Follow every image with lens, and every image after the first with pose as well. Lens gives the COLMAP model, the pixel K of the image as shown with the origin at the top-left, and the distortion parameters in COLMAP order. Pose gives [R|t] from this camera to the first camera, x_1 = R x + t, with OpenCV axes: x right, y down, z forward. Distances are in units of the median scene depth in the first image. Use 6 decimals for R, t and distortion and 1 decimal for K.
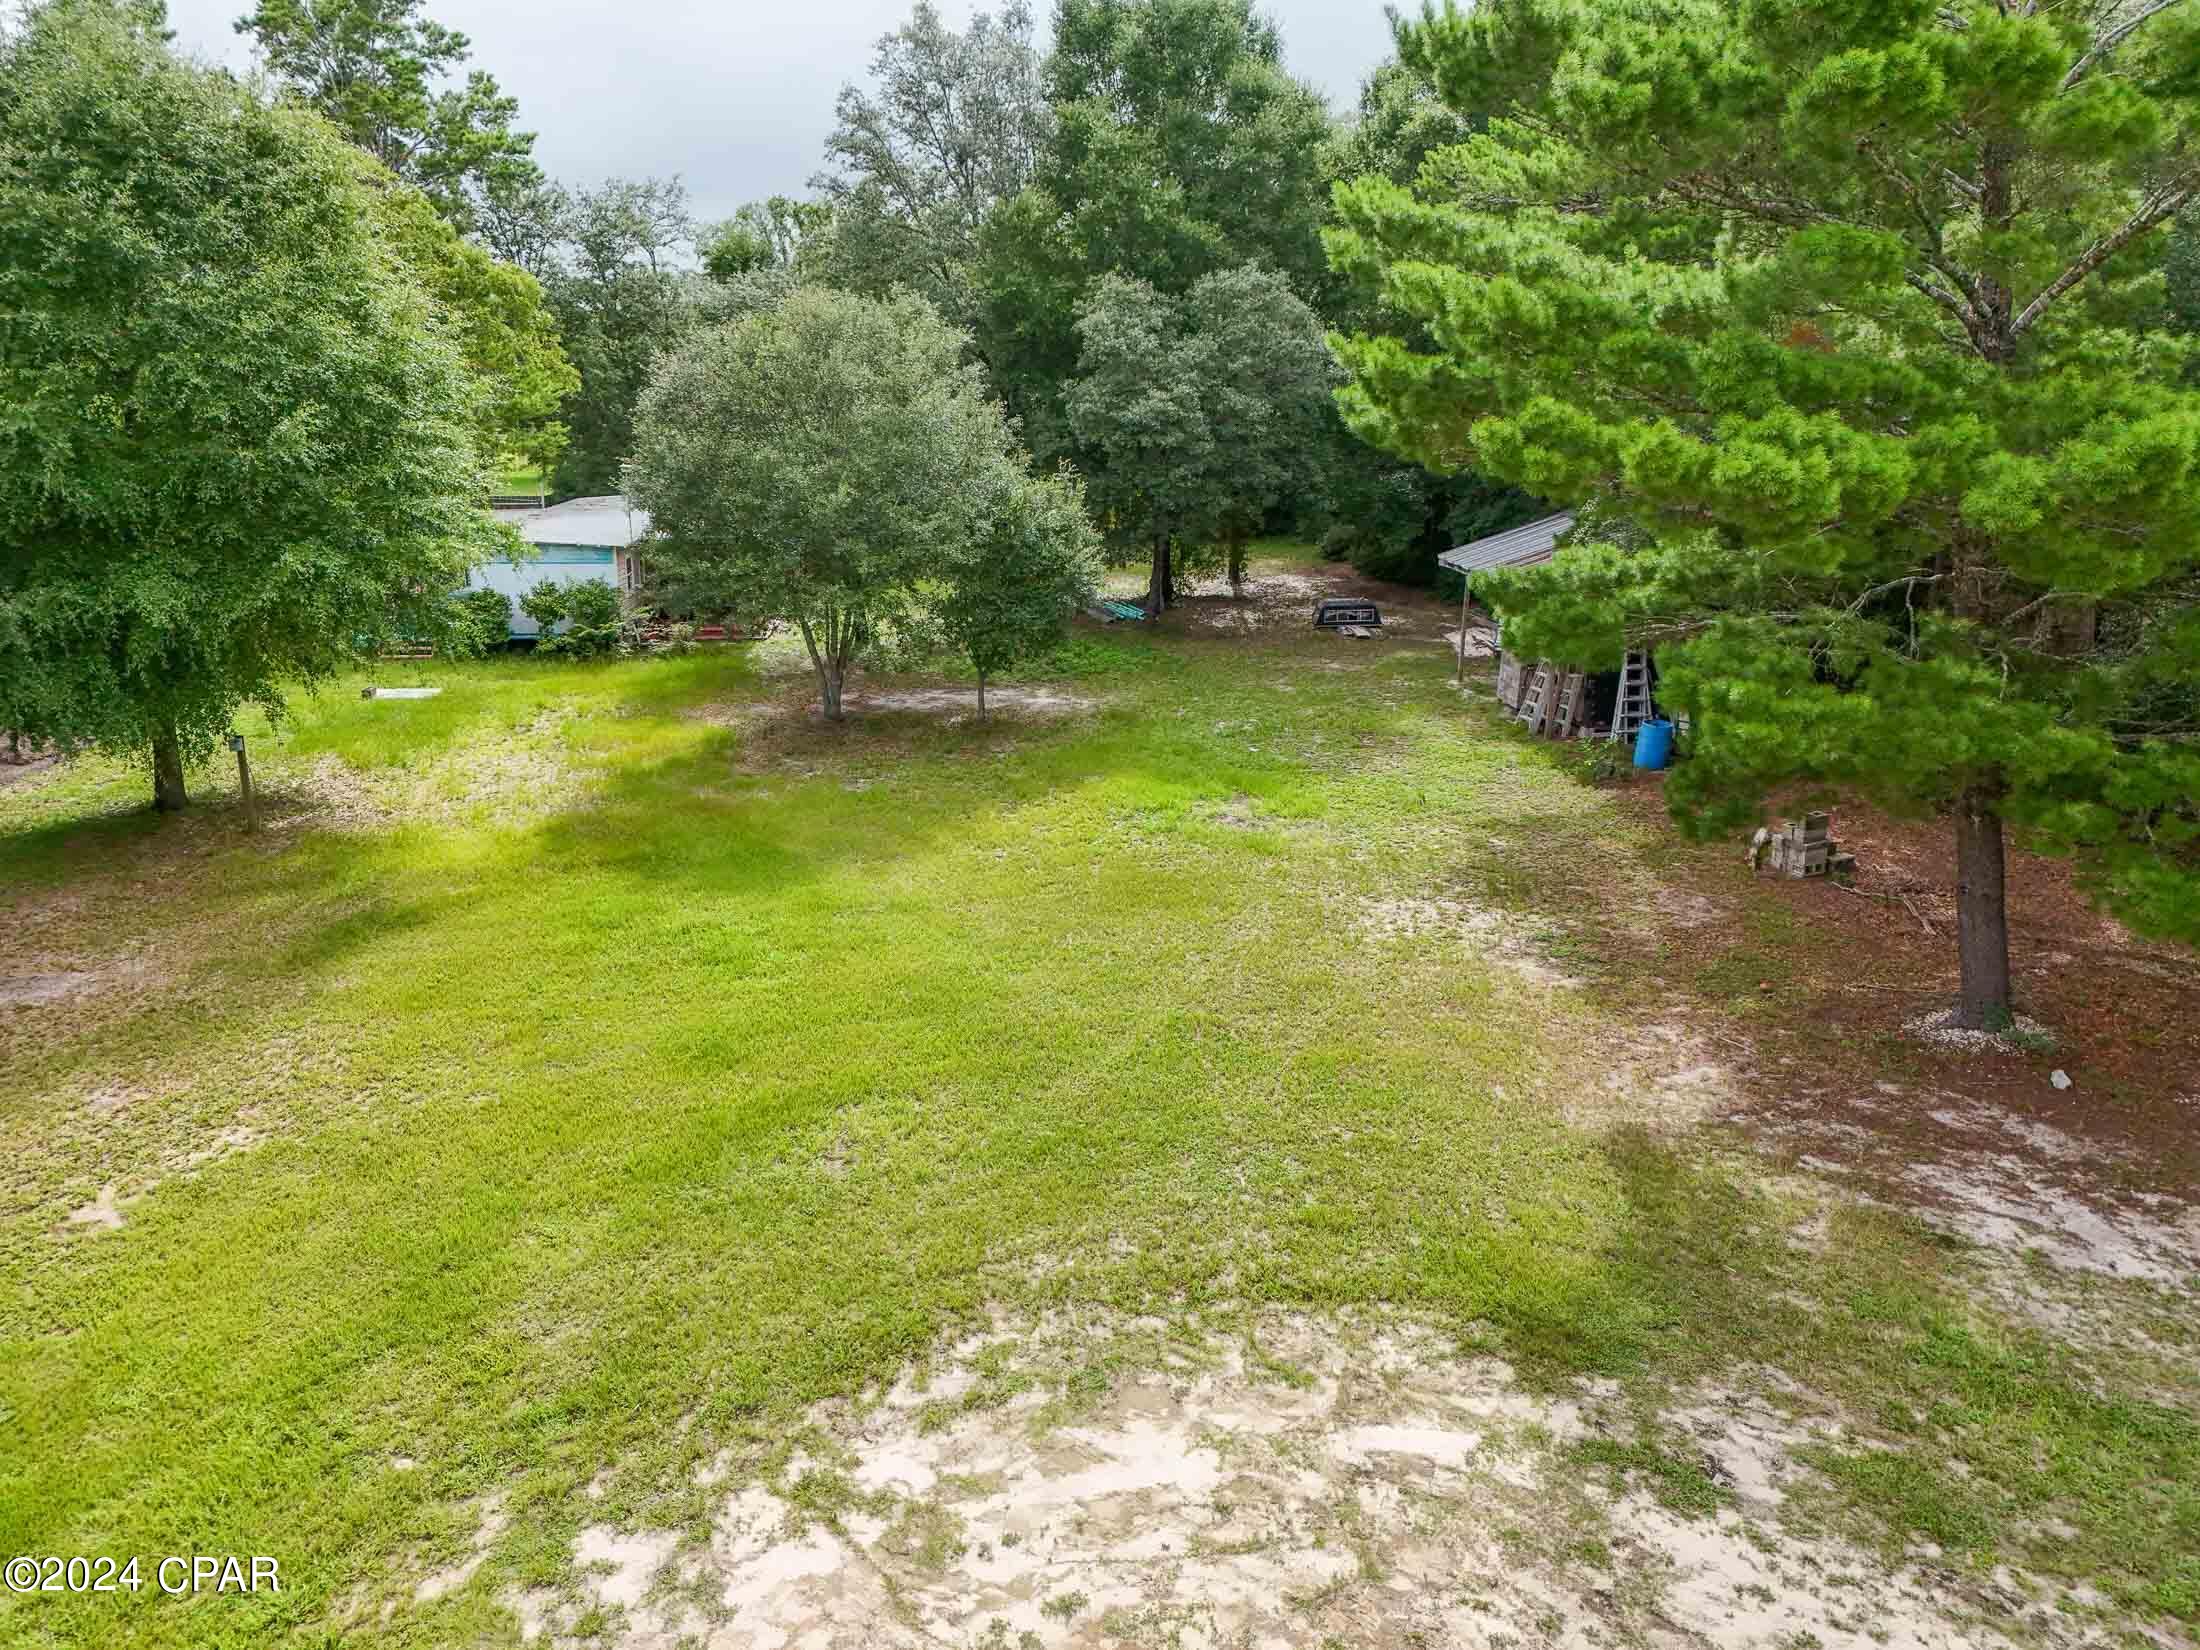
lens RADIAL K [[1597.3, 0, 1115.5], [0, 1597.3, 819.7], [0, 0, 1]] dist [0.072169, -0.085574]
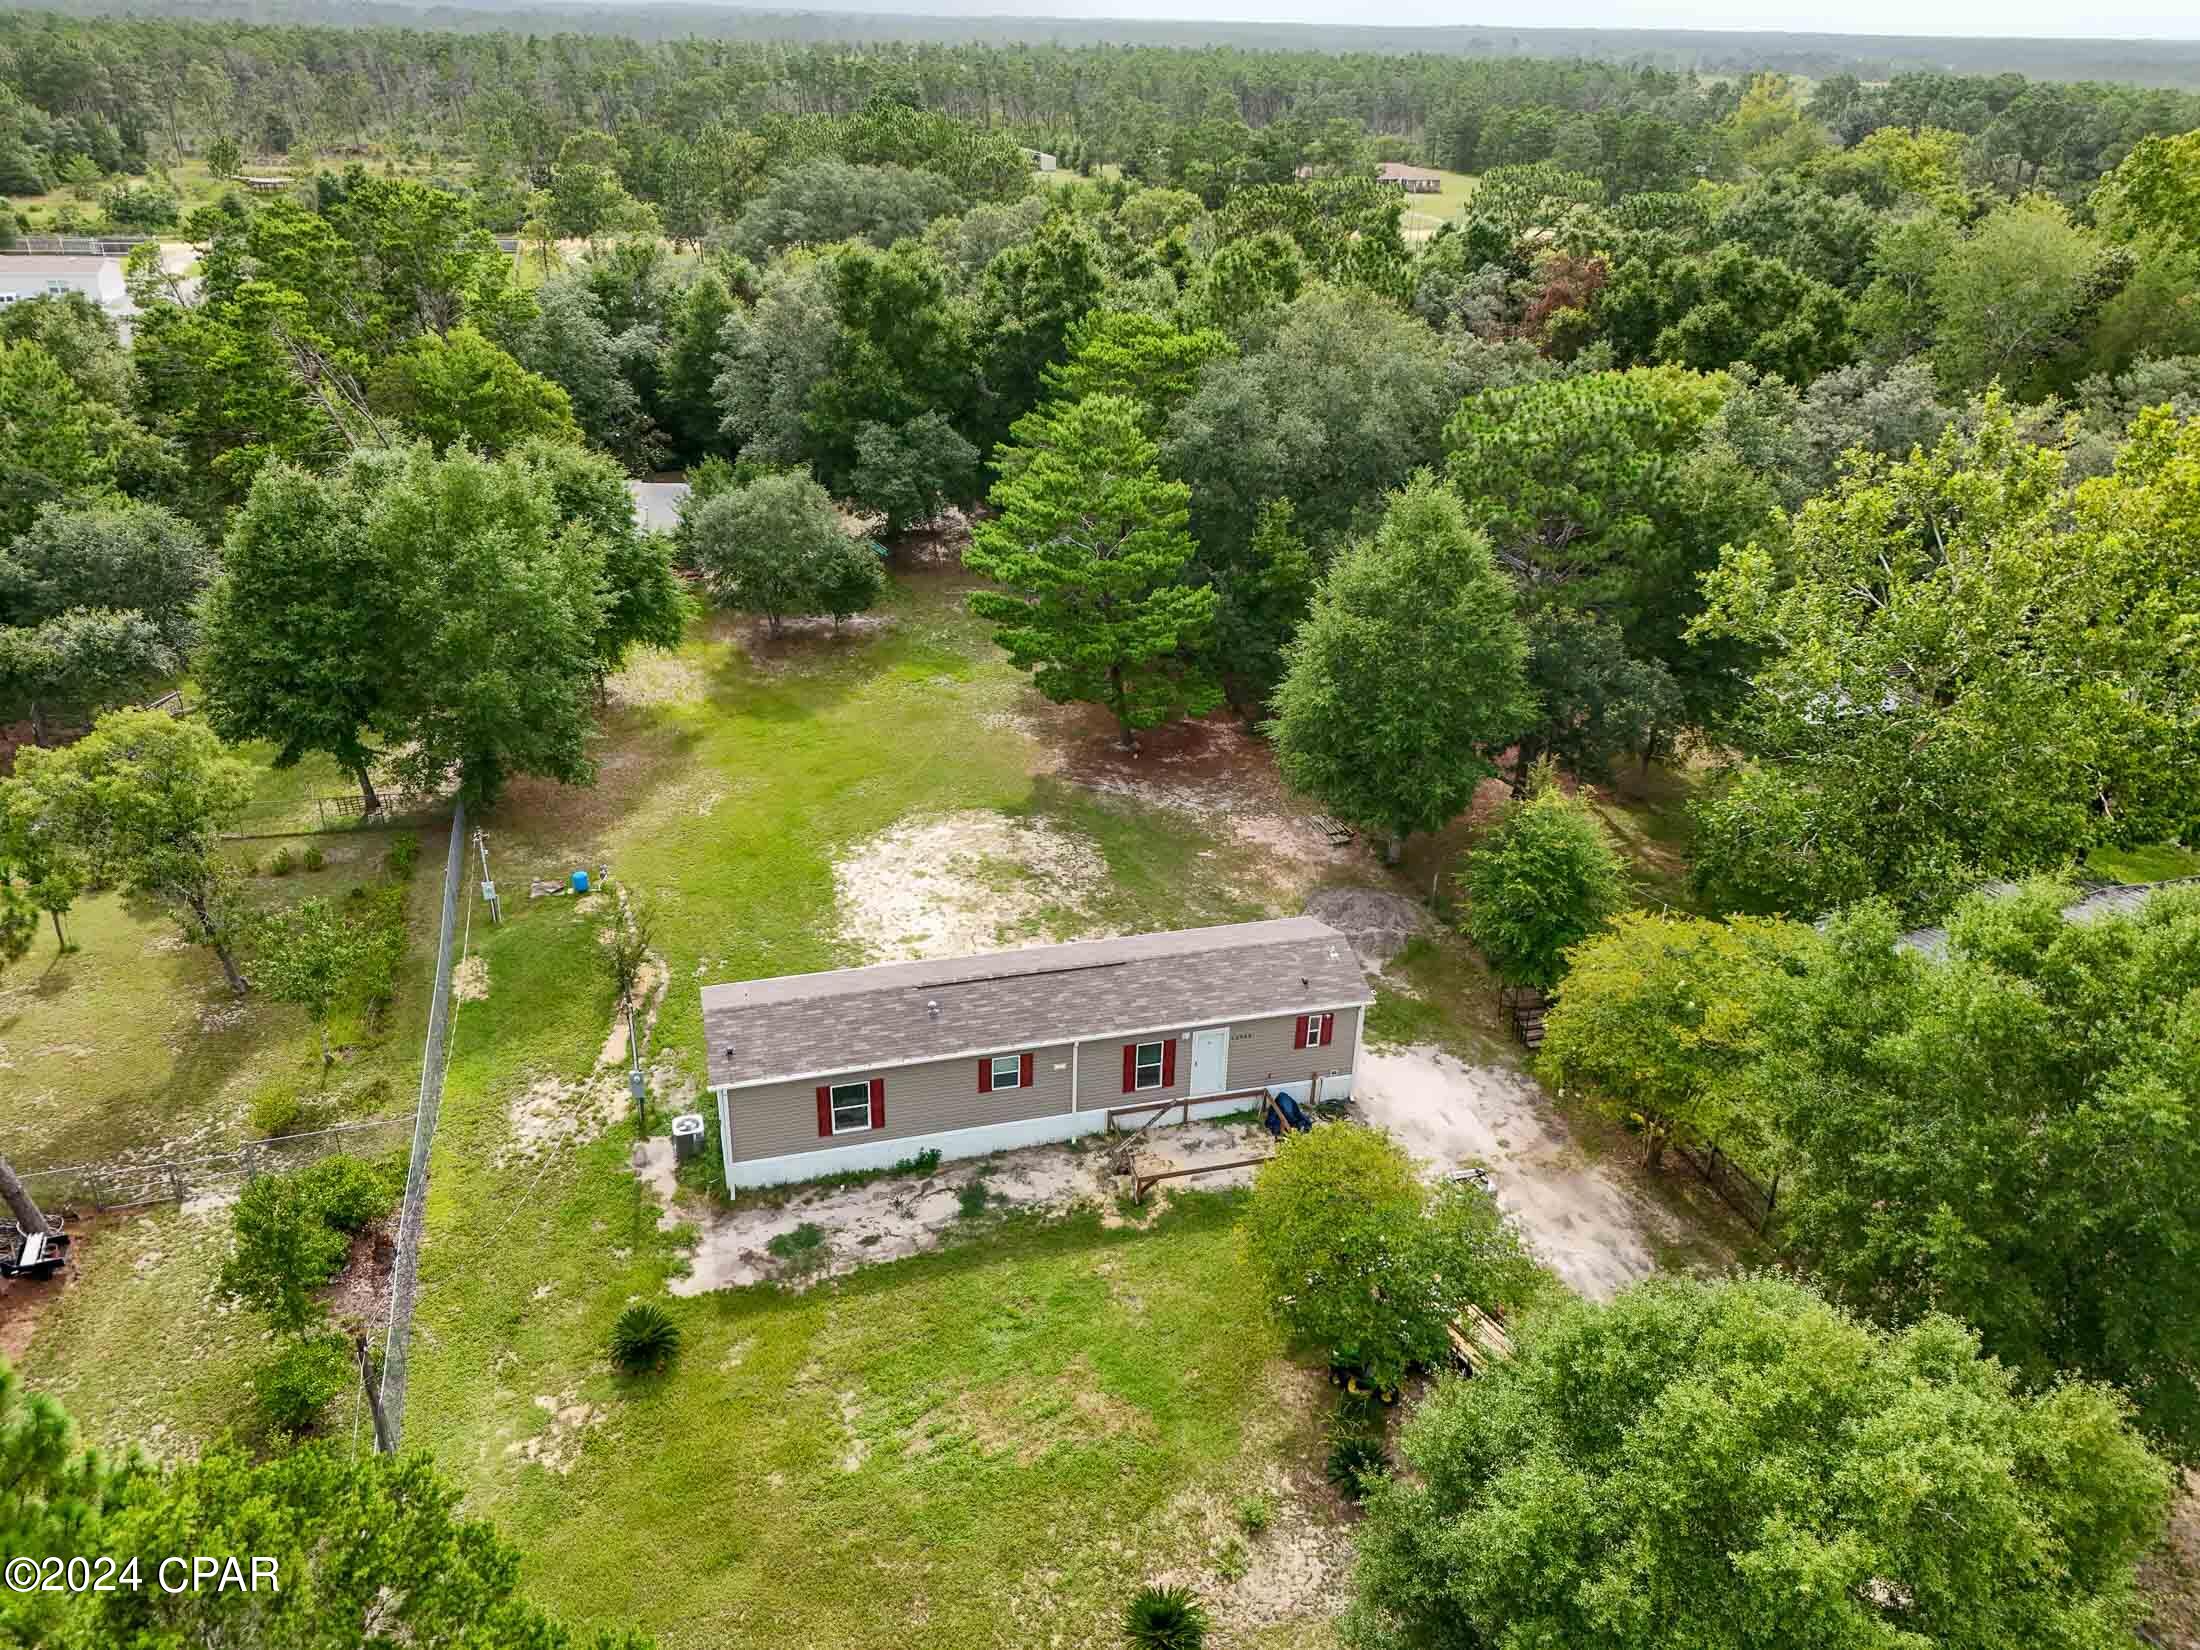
lens RADIAL K [[1597.3, 0, 1115.5], [0, 1597.3, 819.7], [0, 0, 1]] dist [0.072169, -0.085574]
pose [[0.980097, -0.068909, 0.186173, -0.145375], [0.033086, 0.981406, 0.189071, -0.241954], [-0.195740, -0.179149, 0.964153, -1.570261]]
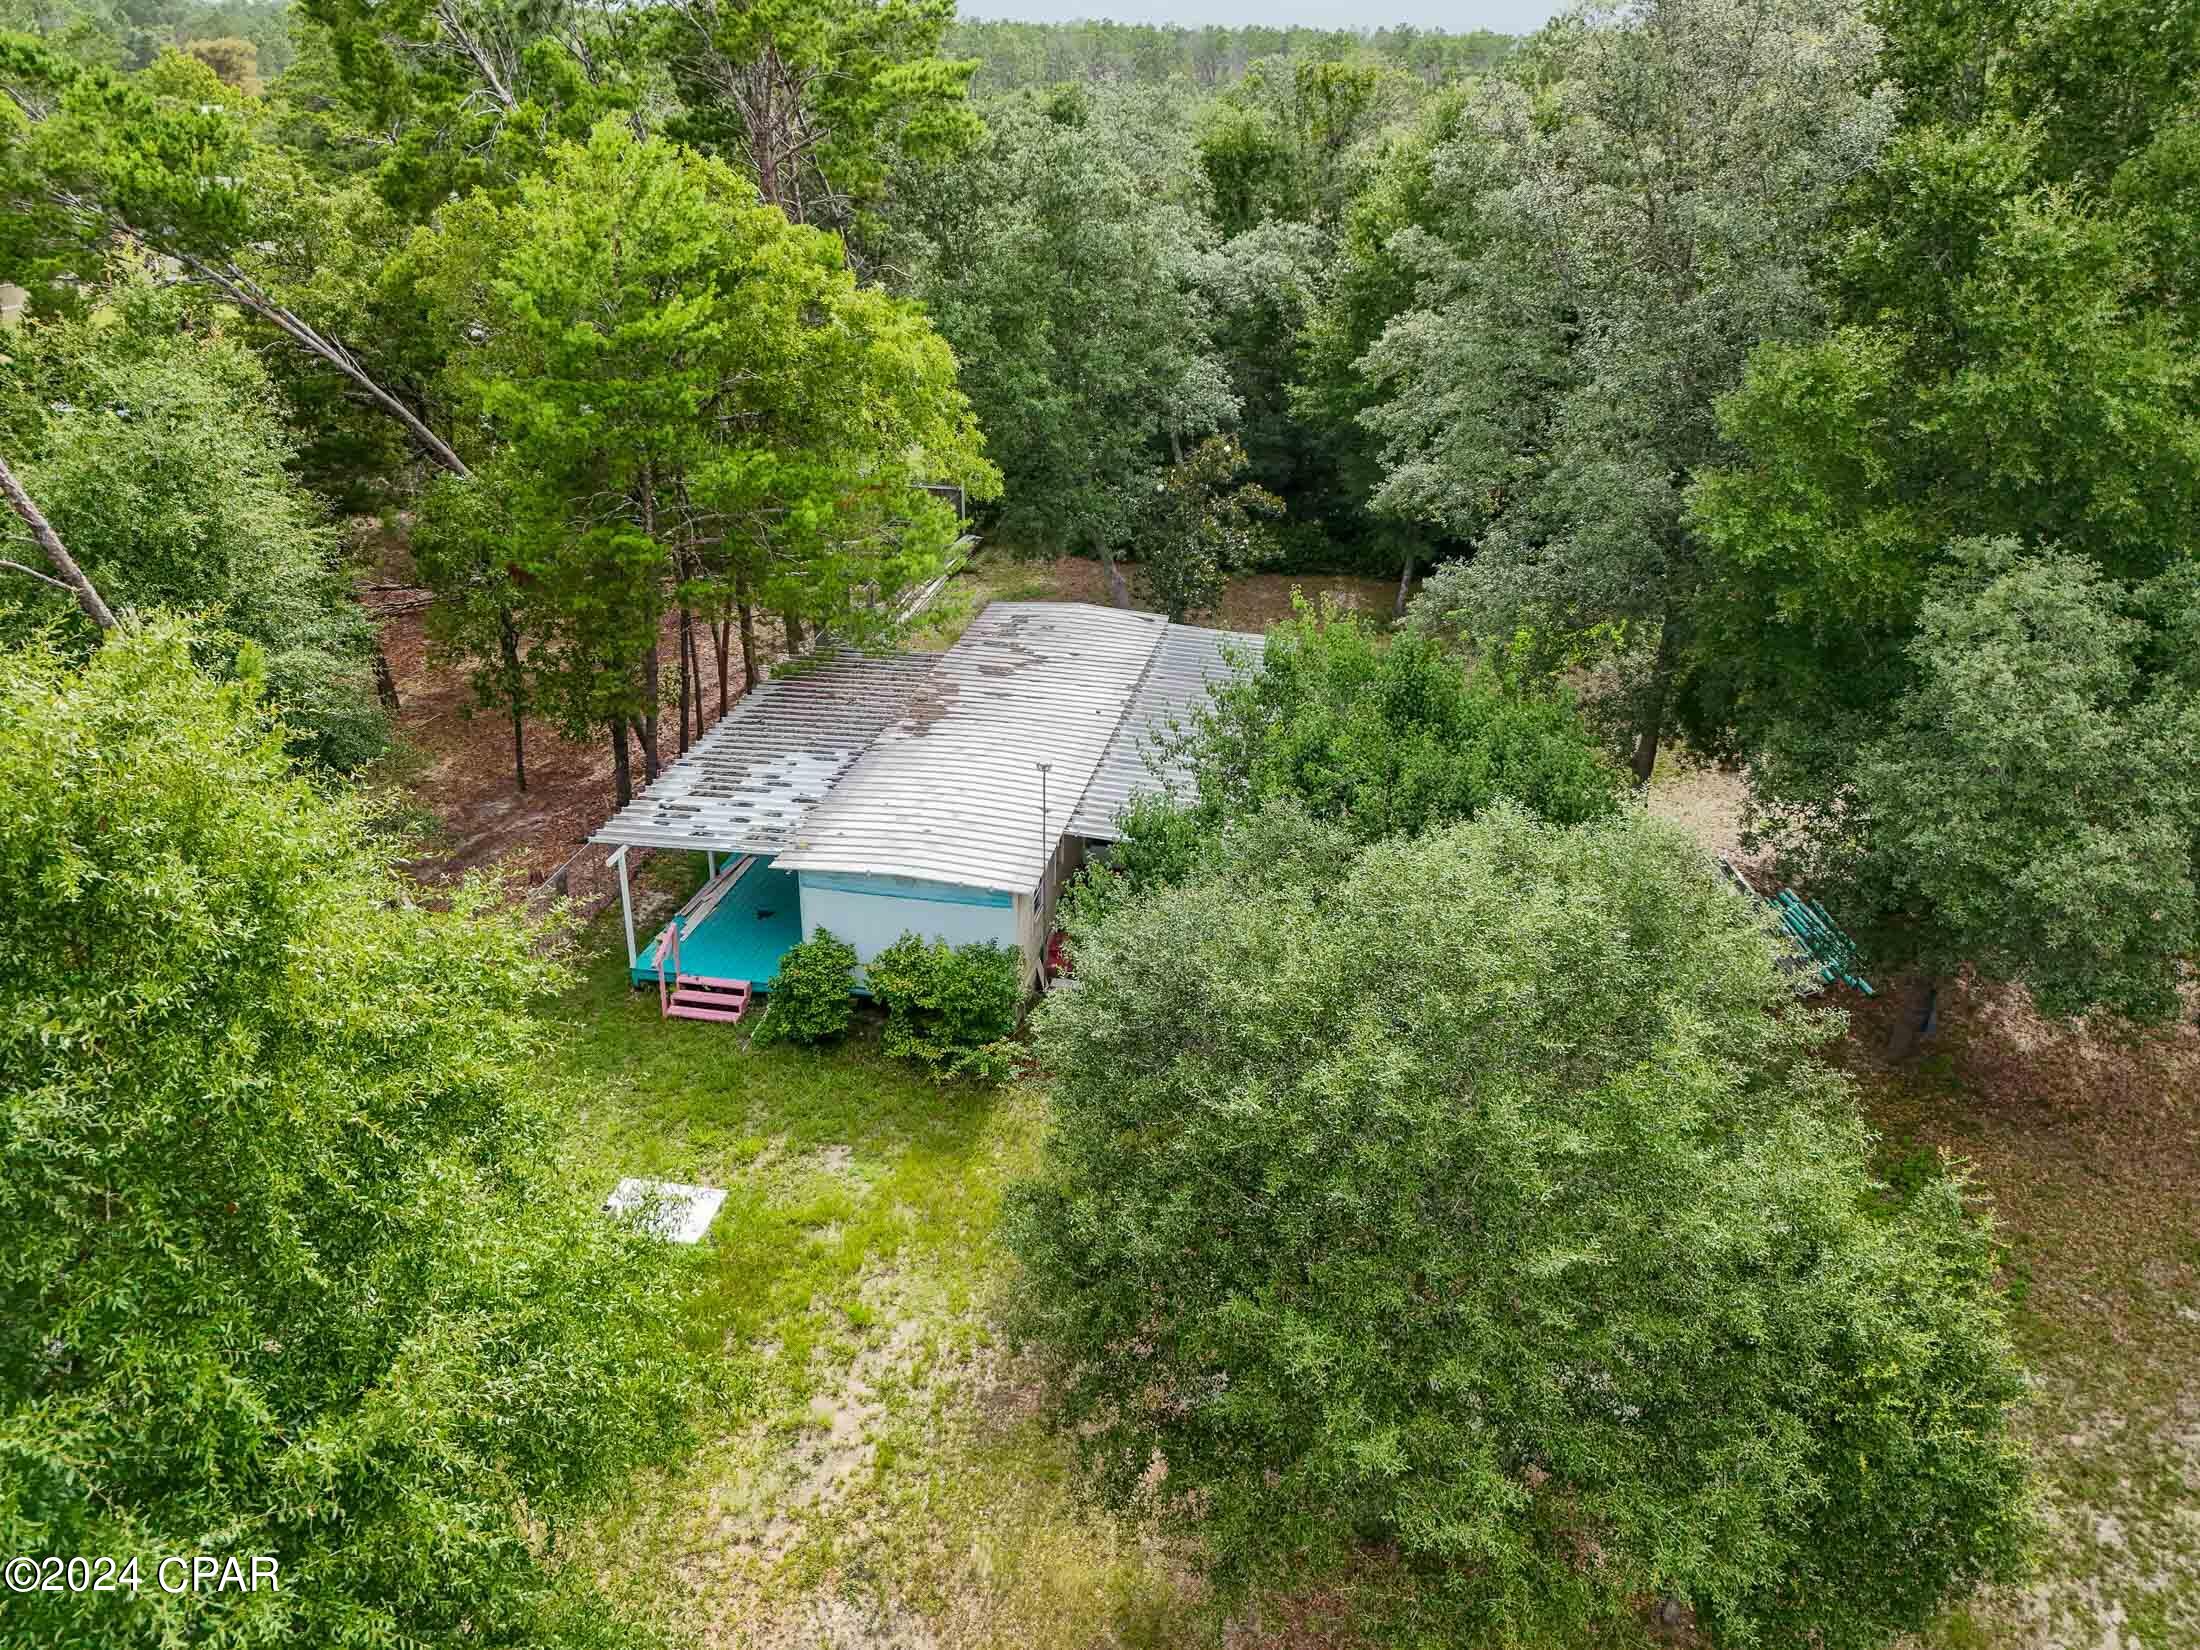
lens RADIAL K [[1597.3, 0, 1115.5], [0, 1597.3, 819.7], [0, 0, 1]] dist [0.072169, -0.085574]
pose [[0.962363, 0.125260, -0.241178, -0.158652], [-0.083939, 0.981057, 0.174592, -0.375027], [0.258478, -0.147776, 0.954647, 0.525082]]
